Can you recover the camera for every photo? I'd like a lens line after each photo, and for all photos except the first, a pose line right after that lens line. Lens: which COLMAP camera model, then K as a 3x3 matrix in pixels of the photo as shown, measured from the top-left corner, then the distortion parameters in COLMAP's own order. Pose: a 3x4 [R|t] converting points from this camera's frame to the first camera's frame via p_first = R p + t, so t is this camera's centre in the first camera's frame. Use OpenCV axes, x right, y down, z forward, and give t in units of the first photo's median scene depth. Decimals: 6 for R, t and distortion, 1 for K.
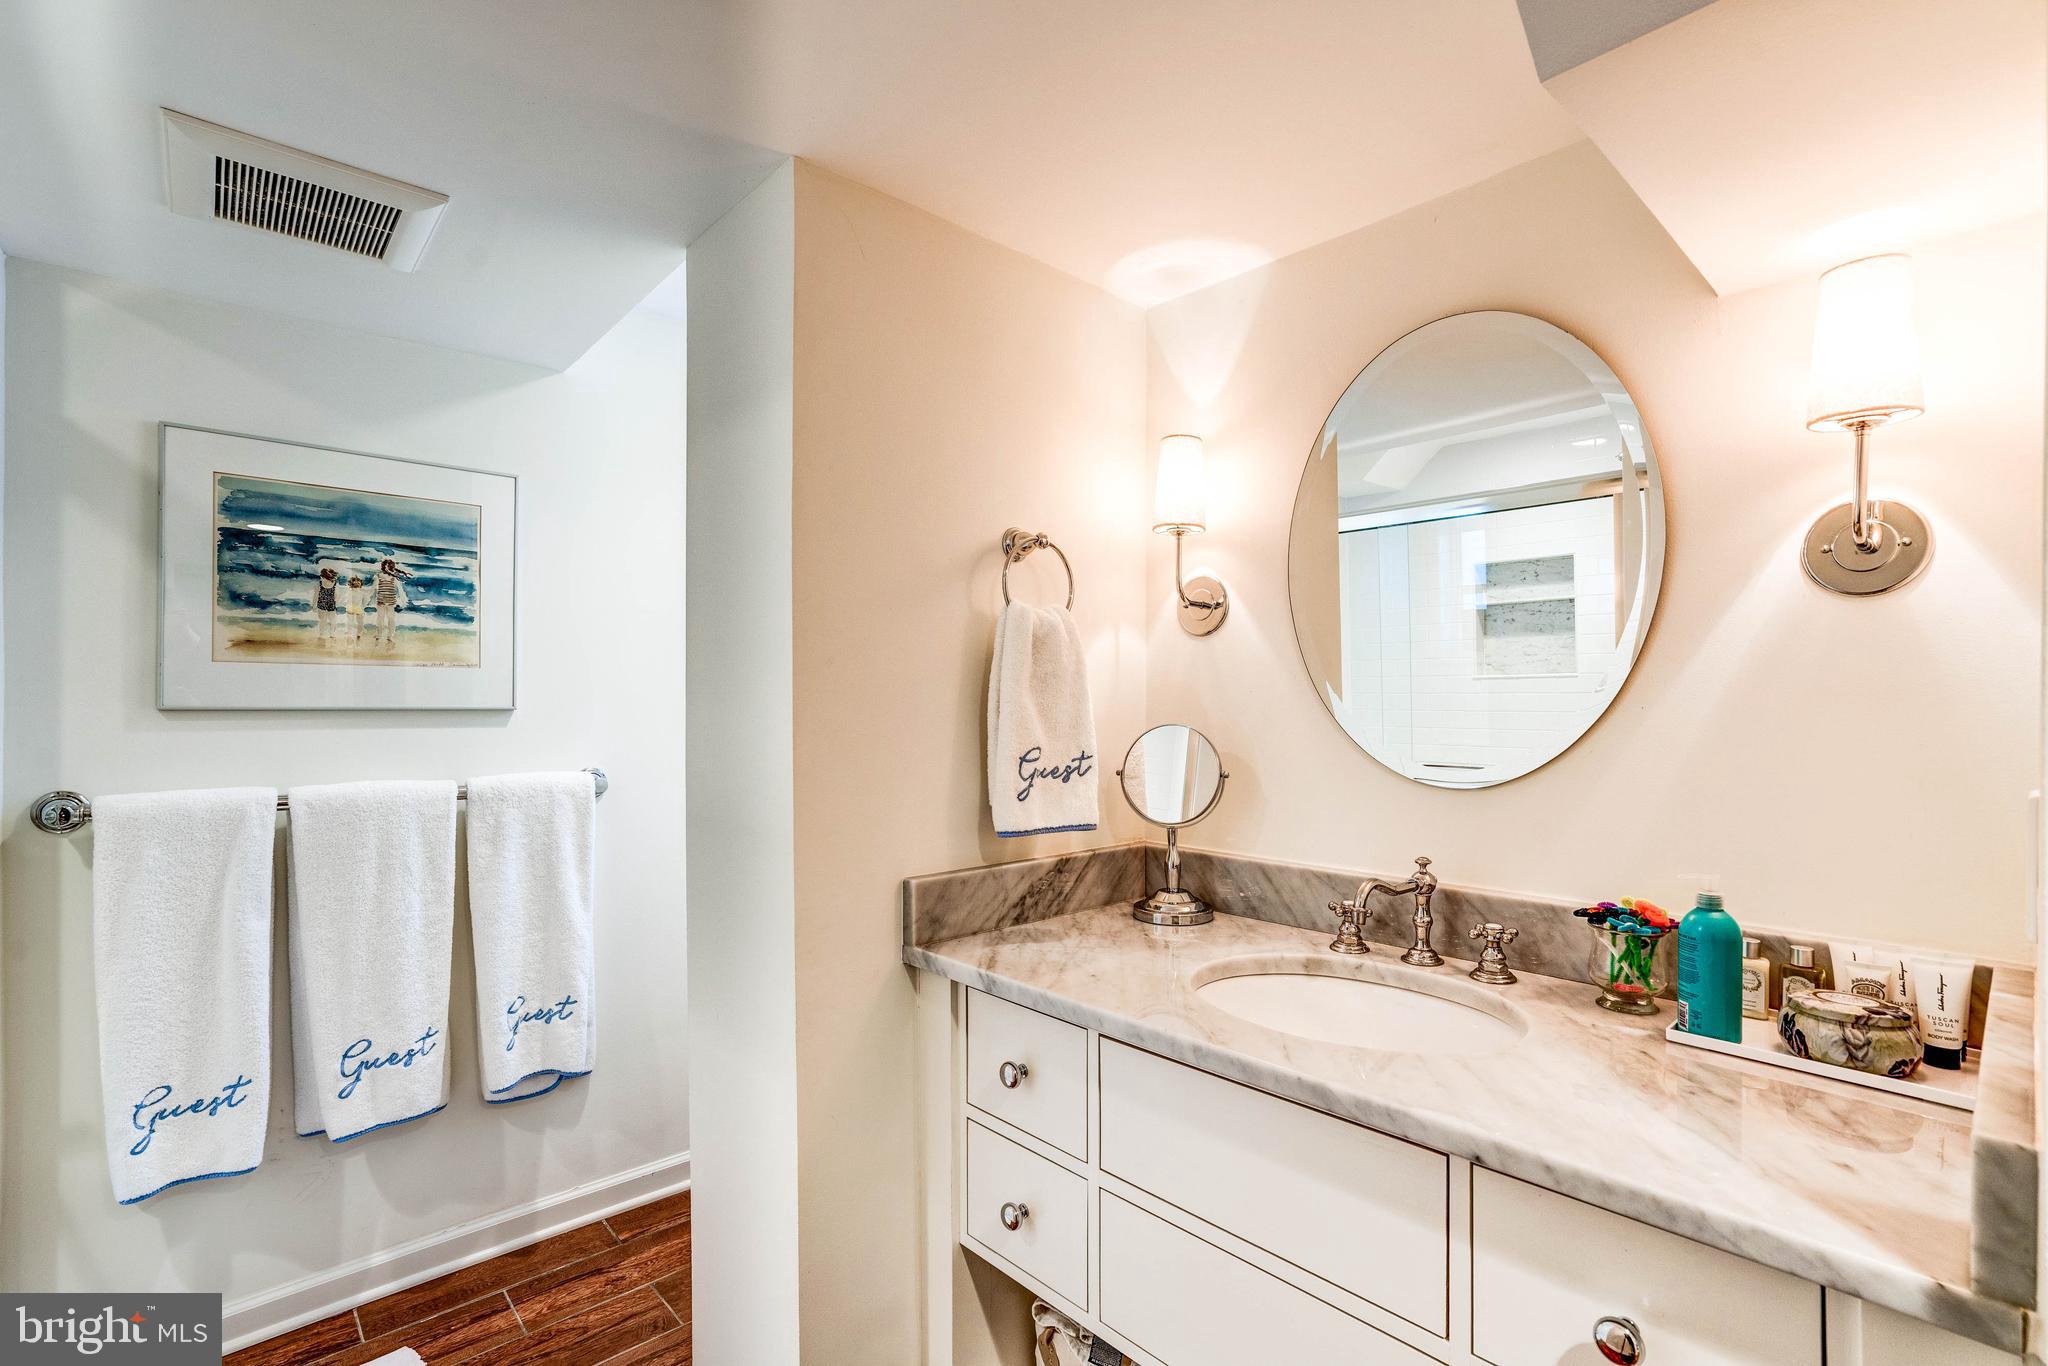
lens RADIAL K [[946.0, 0, 1022.7], [0, 946.0, 702.3], [0, 0, 1]] dist [-0.050297, 0.022152]
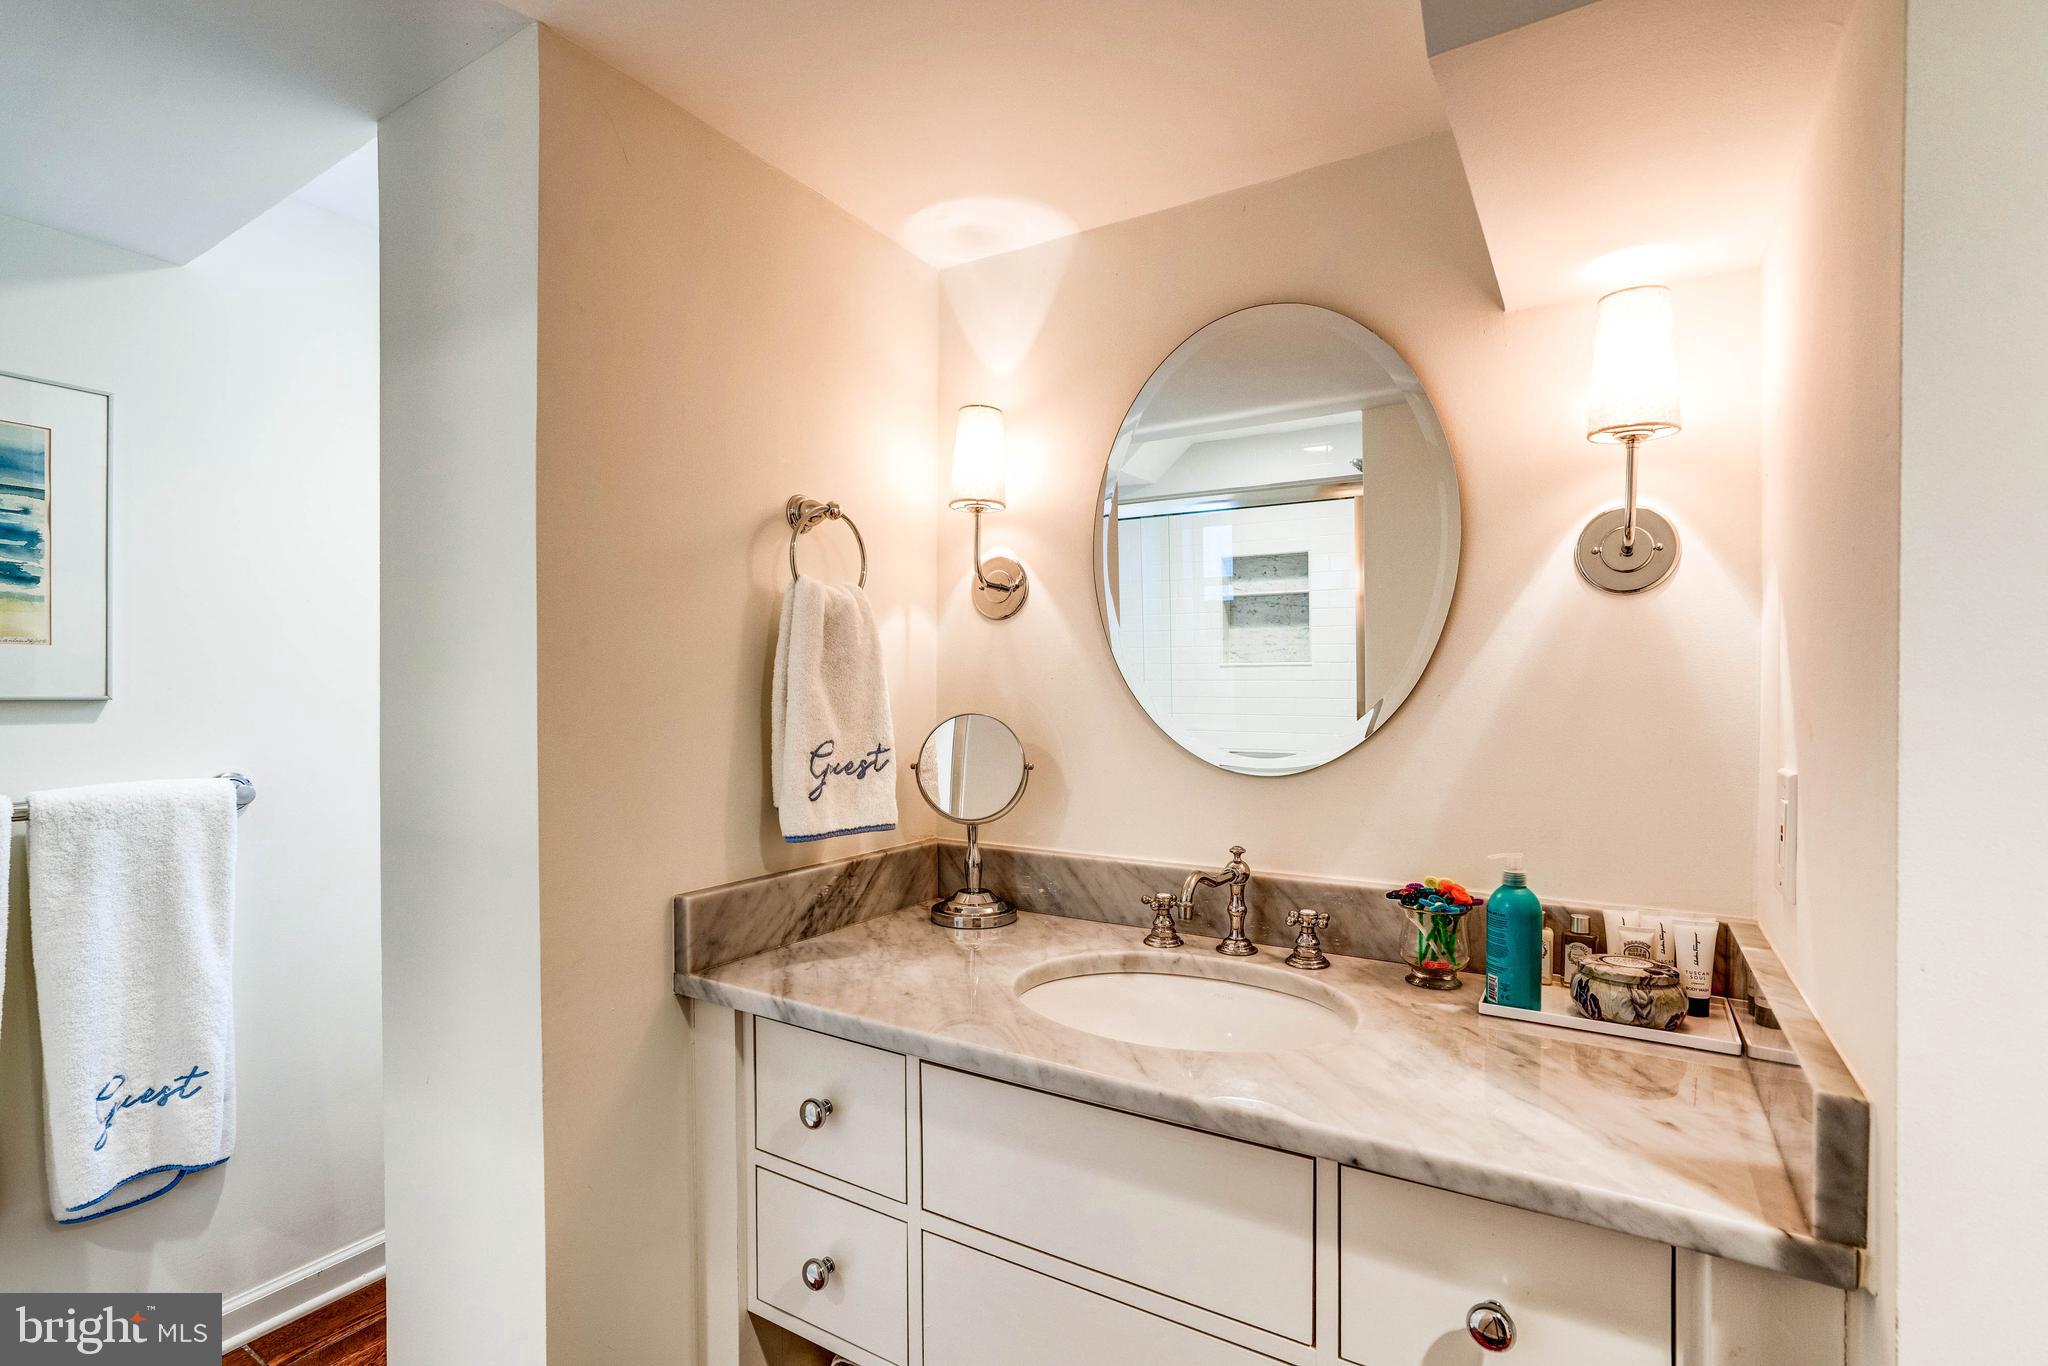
lens RADIAL K [[951.6, 0, 1023.8], [0, 951.6, 691.0], [0, 0, 1]] dist [-0.048299, 0.024782]
pose [[0.958615, -0.001267, 0.284704, -0.069510], [0.000521, 0.999996, 0.002698, -0.001882], [-0.284706, -0.002438, 0.958612, 0.091762]]
